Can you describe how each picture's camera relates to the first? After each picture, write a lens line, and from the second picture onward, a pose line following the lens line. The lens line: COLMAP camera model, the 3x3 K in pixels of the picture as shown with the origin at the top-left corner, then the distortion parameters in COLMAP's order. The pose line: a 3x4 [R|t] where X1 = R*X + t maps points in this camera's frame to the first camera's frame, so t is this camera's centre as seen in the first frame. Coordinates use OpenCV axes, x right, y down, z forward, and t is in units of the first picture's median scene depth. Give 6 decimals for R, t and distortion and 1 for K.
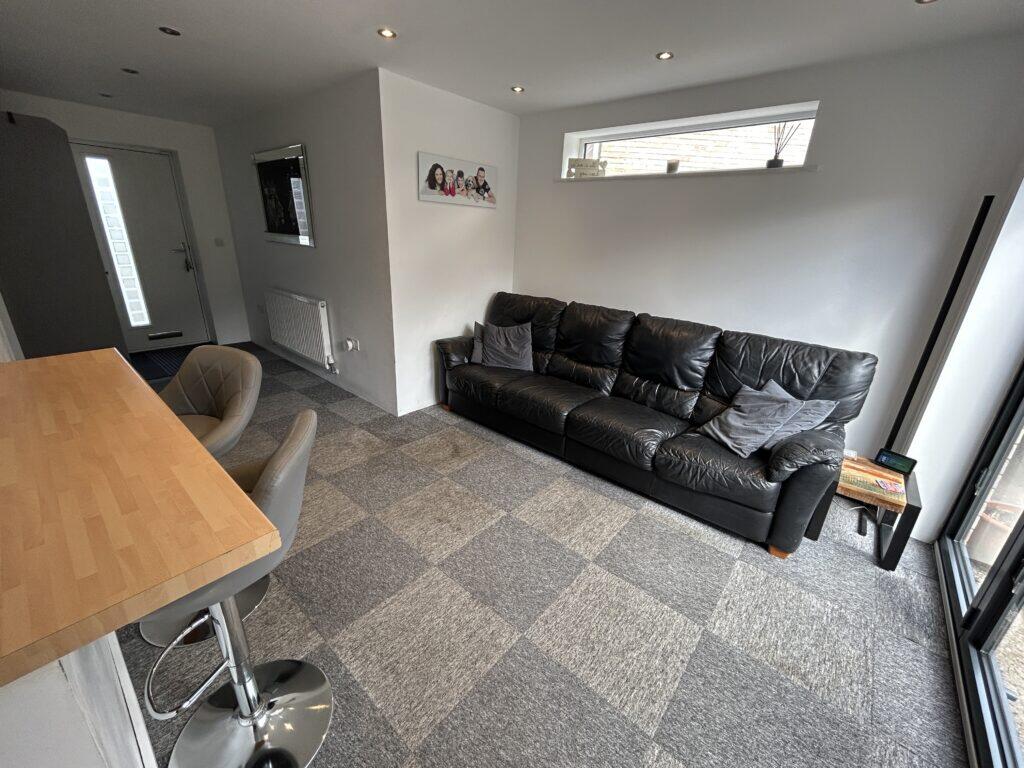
lens RADIAL K [[417.7, 0, 512.0], [0, 417.7, 384.0], [0, 0, 1]] dist [-0.001923, -0.000314]
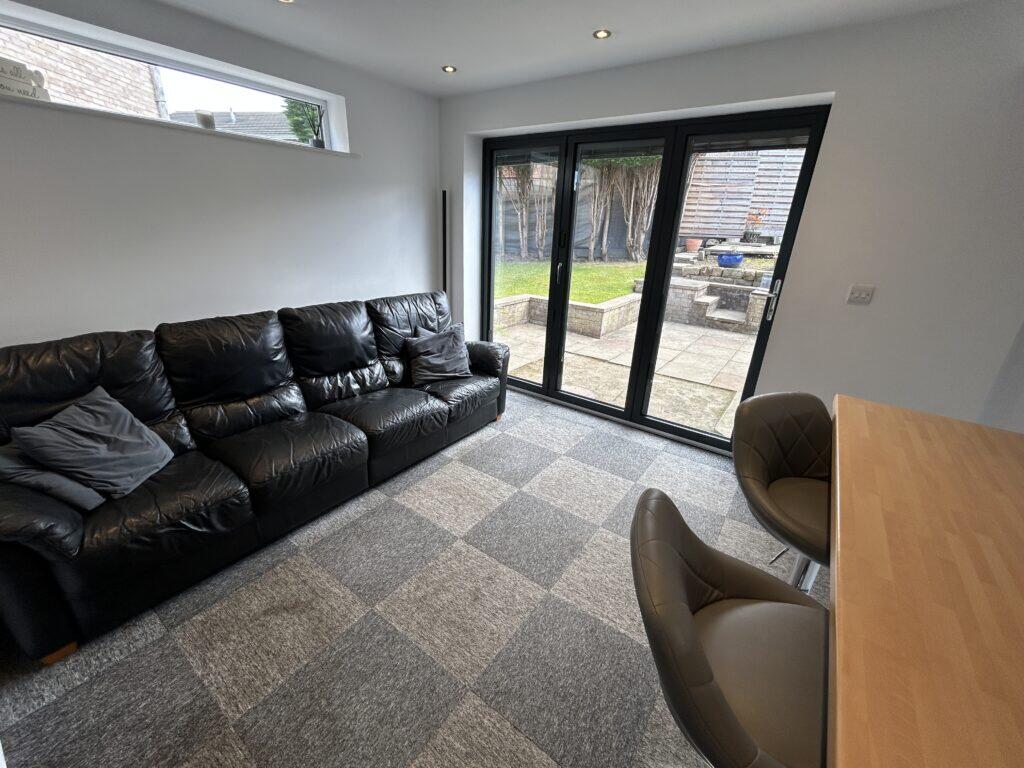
lens RADIAL K [[416.5, 0, 510.7], [0, 416.5, 382.7], [0, 0, 1]] dist [-0.000539, 0.000425]
pose [[-0.077244, -0.398368, 0.913967, -0.767318], [0.303634, 0.863762, 0.402147, -0.337123], [-0.949652, 0.308575, 0.054238, 0.802677]]
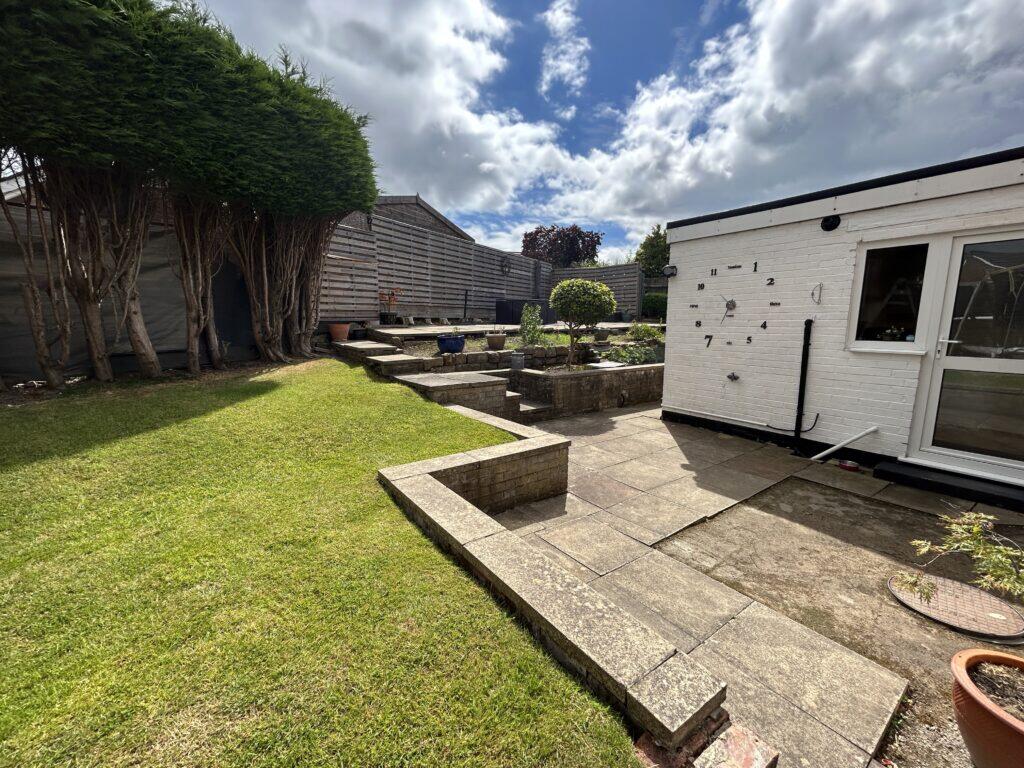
lens RADIAL K [[416.5, 0, 510.7], [0, 416.5, 382.7], [0, 0, 1]] dist [-0.000539, 0.000425]
pose [[-0.970967, -0.077520, 0.226304, 1.945126], [0.042648, 0.874782, 0.482637, -0.440690], [-0.235381, 0.478276, -0.846078, 1.552006]]
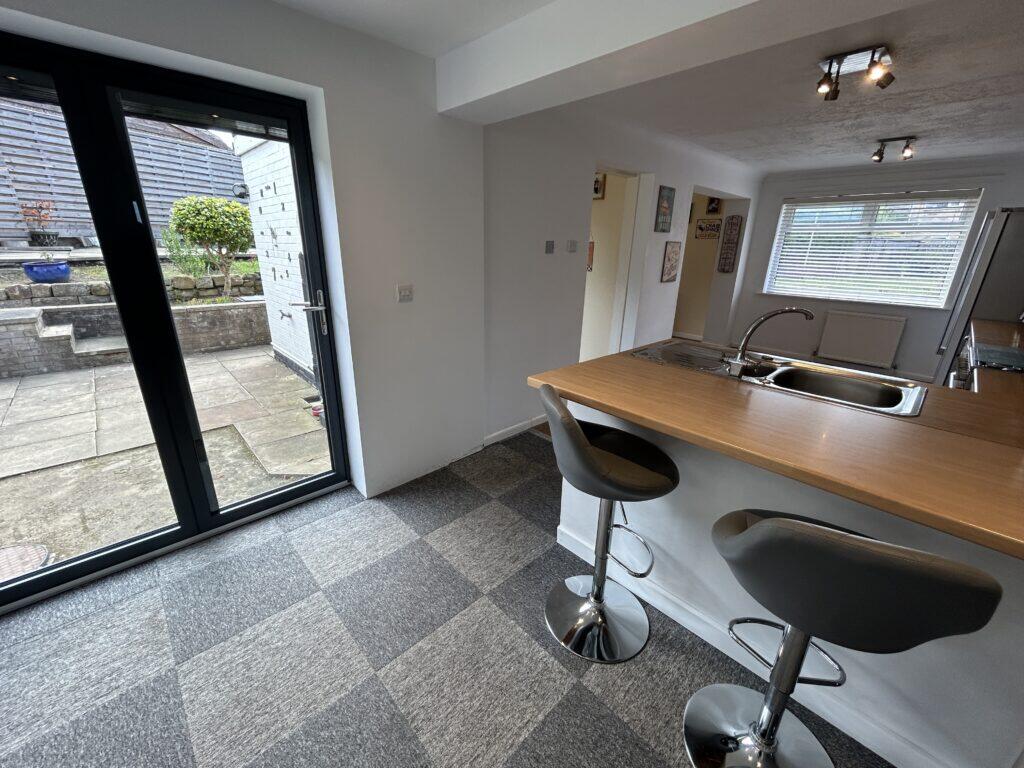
lens RADIAL K [[416.5, 0, 510.7], [0, 416.5, 382.7], [0, 0, 1]] dist [-0.000539, 0.000425]
pose [[-0.993177, -0.089332, 0.074962, -0.218822], [-0.022491, 0.777467, 0.628522, -0.382325], [-0.114427, 0.622548, -0.774171, 0.973334]]
